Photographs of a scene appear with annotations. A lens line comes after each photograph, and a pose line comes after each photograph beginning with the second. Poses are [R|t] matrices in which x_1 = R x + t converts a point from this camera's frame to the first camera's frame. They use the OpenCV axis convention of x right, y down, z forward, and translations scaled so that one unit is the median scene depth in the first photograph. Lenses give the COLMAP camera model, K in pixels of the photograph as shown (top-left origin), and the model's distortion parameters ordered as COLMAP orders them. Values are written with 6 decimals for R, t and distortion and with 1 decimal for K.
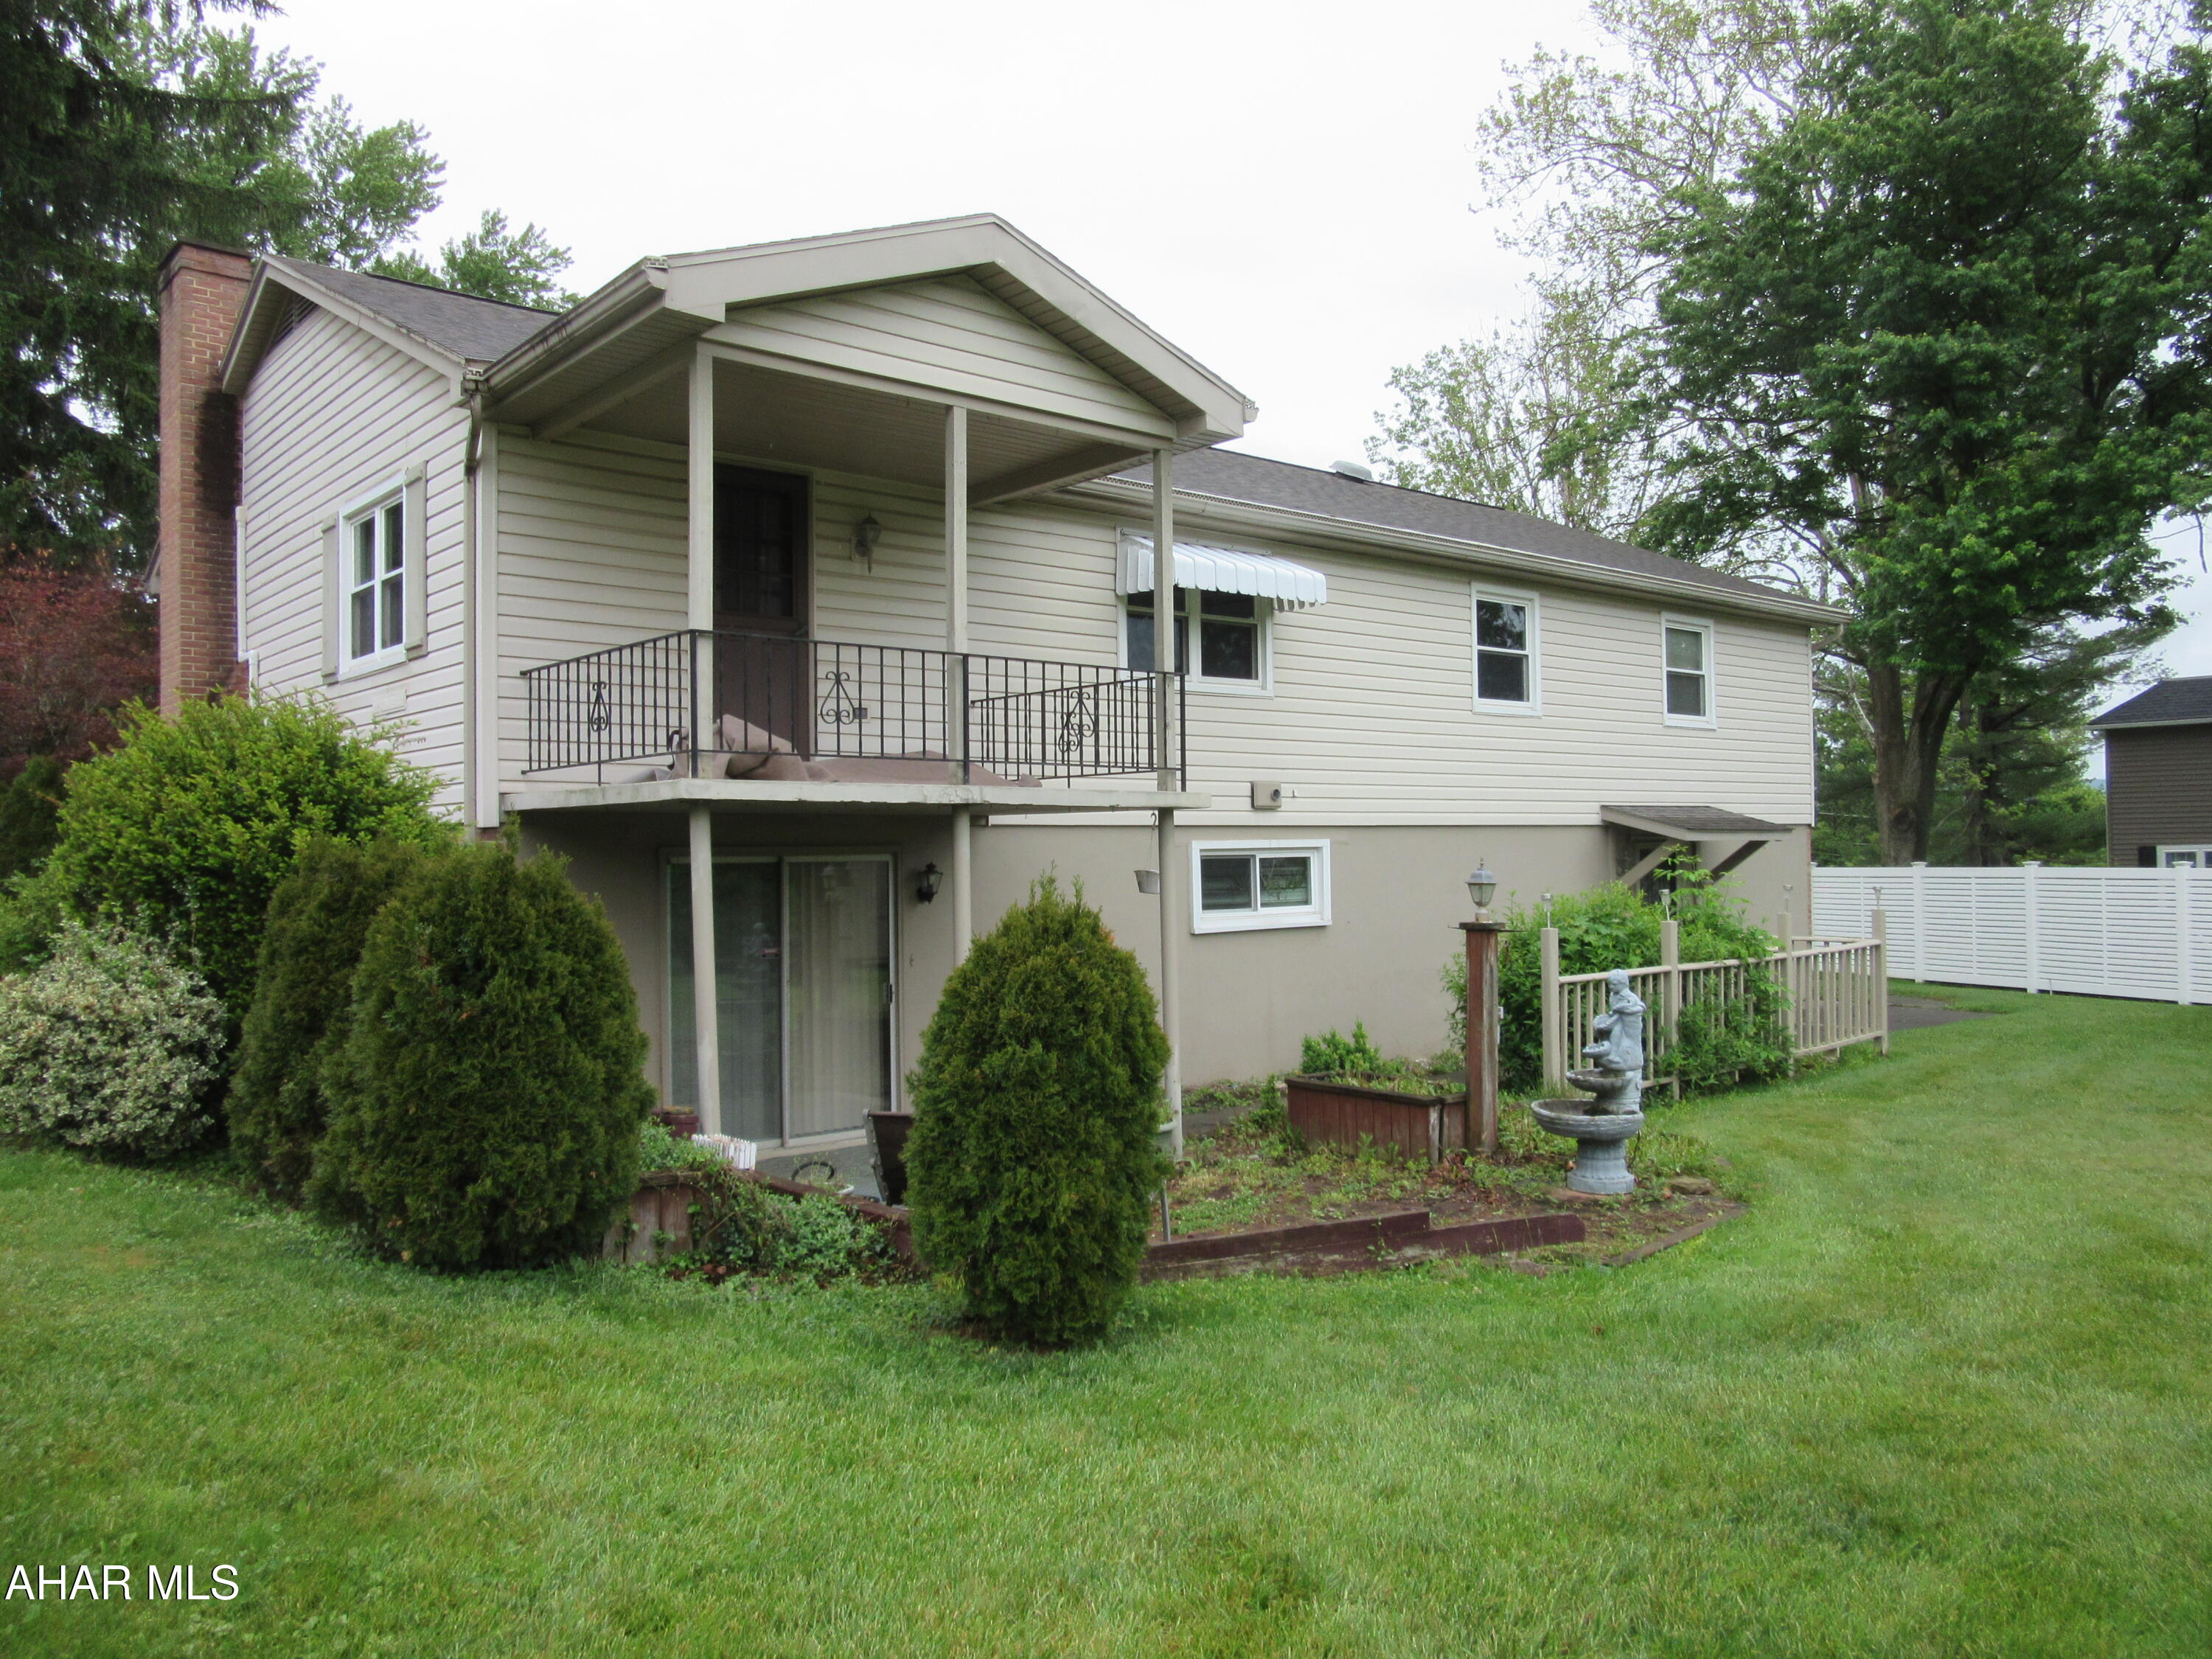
lens RADIAL K [[1635.5, 0, 1107.4], [0, 1635.5, 830.4], [0, 0, 1]] dist [-0.011375, -0.004481]
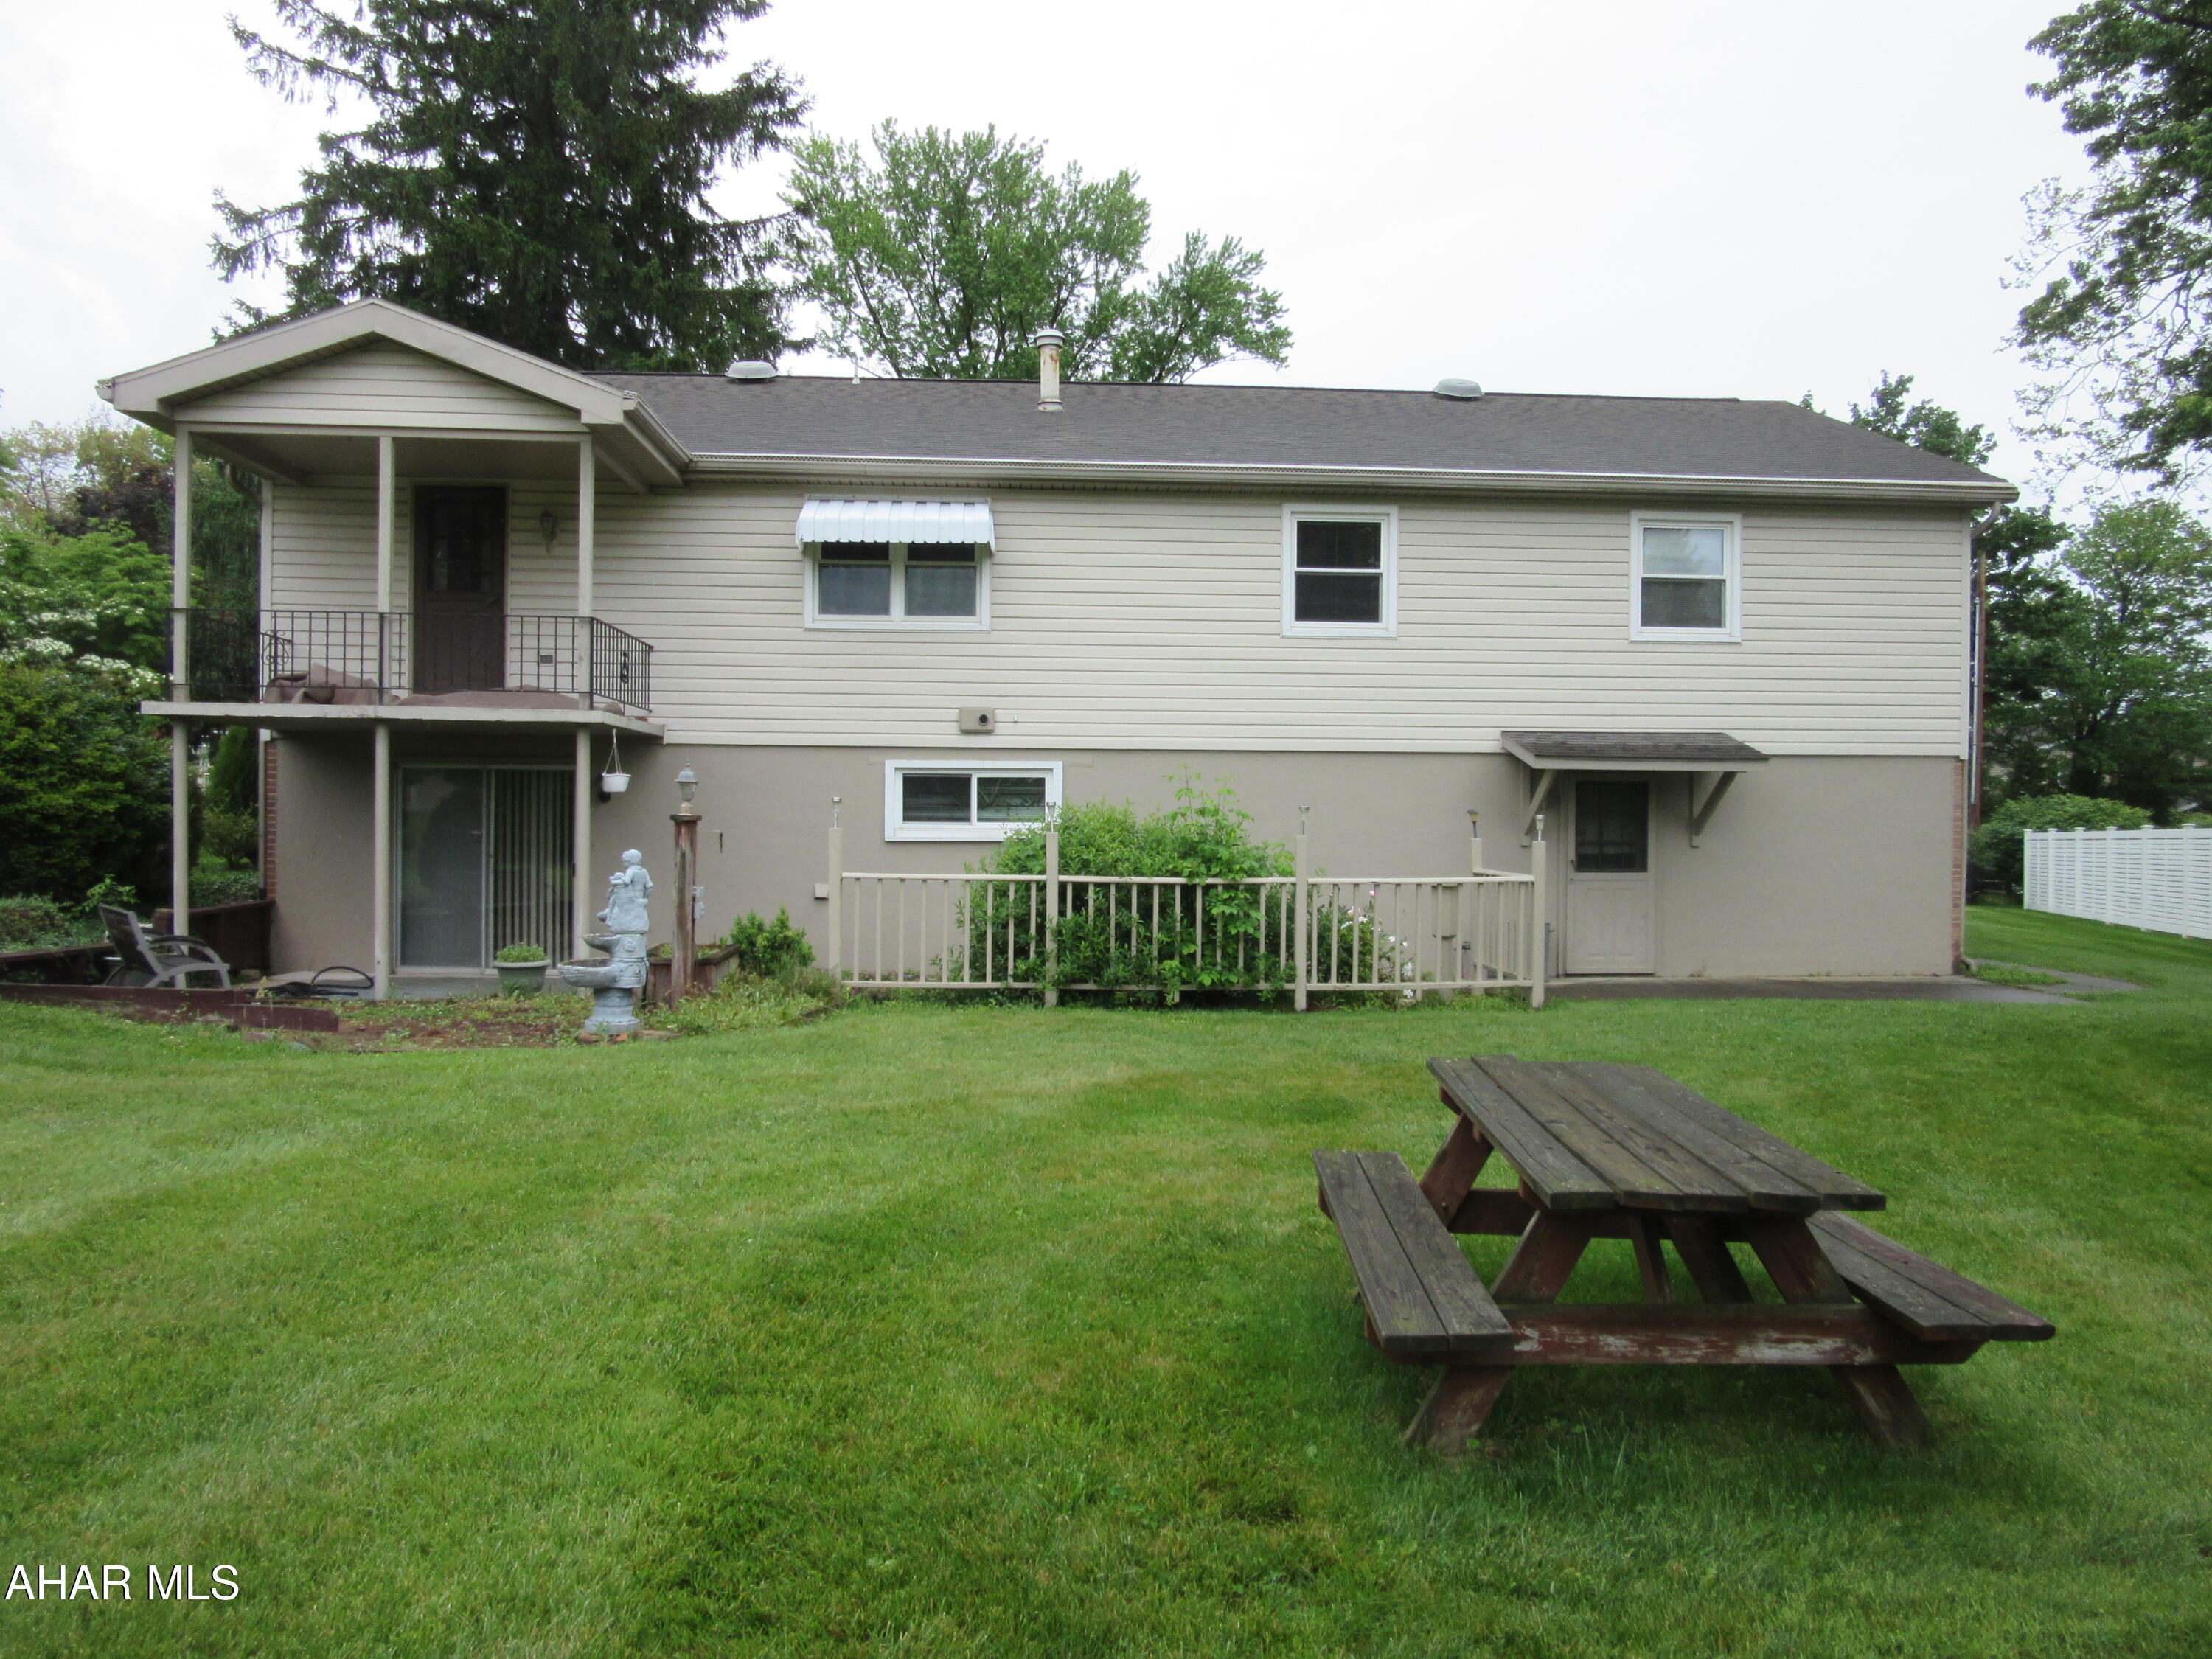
lens RADIAL K [[1635.5, 0, 1105.6], [0, 1635.5, 827.5], [0, 0, 1]] dist [-0.011375, -0.004481]
pose [[0.784246, 0.027136, -0.619857, 0.848210], [-0.014890, 0.999579, 0.024921, 0.022017], [0.620272, -0.010314, 0.784319, 0.186480]]
